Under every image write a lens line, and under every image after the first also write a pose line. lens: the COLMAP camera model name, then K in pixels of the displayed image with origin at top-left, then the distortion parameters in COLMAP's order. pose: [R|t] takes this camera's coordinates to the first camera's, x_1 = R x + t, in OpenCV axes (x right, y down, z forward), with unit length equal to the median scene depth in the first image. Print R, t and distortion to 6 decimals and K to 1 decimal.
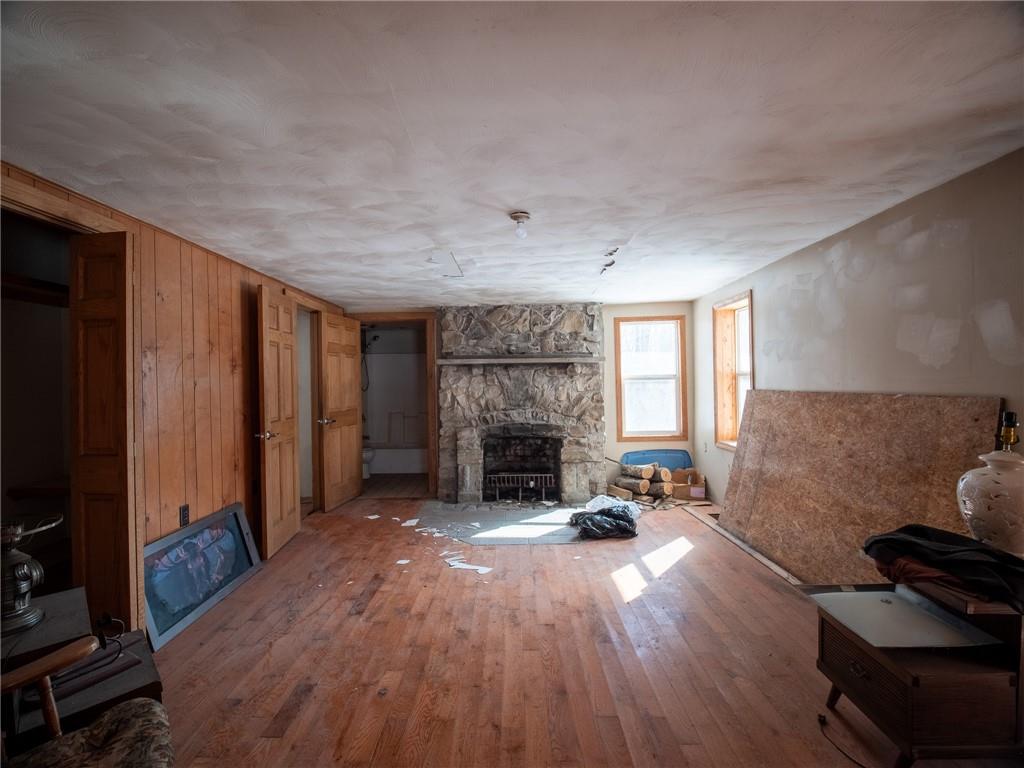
lens RADIAL K [[460.9, 0, 506.3], [0, 460.9, 381.8], [0, 0, 1]] dist [-0.018874, -0.000968]
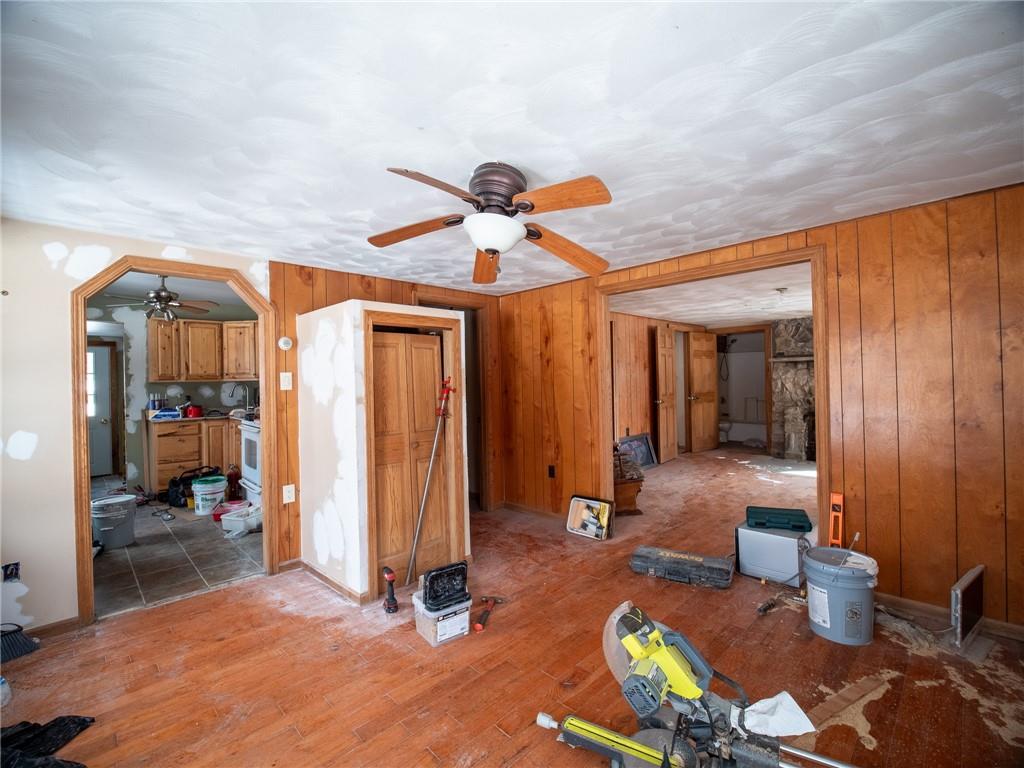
lens RADIAL K [[460.9, 0, 508.4], [0, 460.9, 377.4], [0, 0, 1]] dist [-0.018874, -0.000968]
pose [[0.707411, -0.001203, -0.706801, 0.286710], [0.007289, 0.999958, 0.005594, -0.002933], [0.706765, -0.009109, 0.707390, -0.595326]]
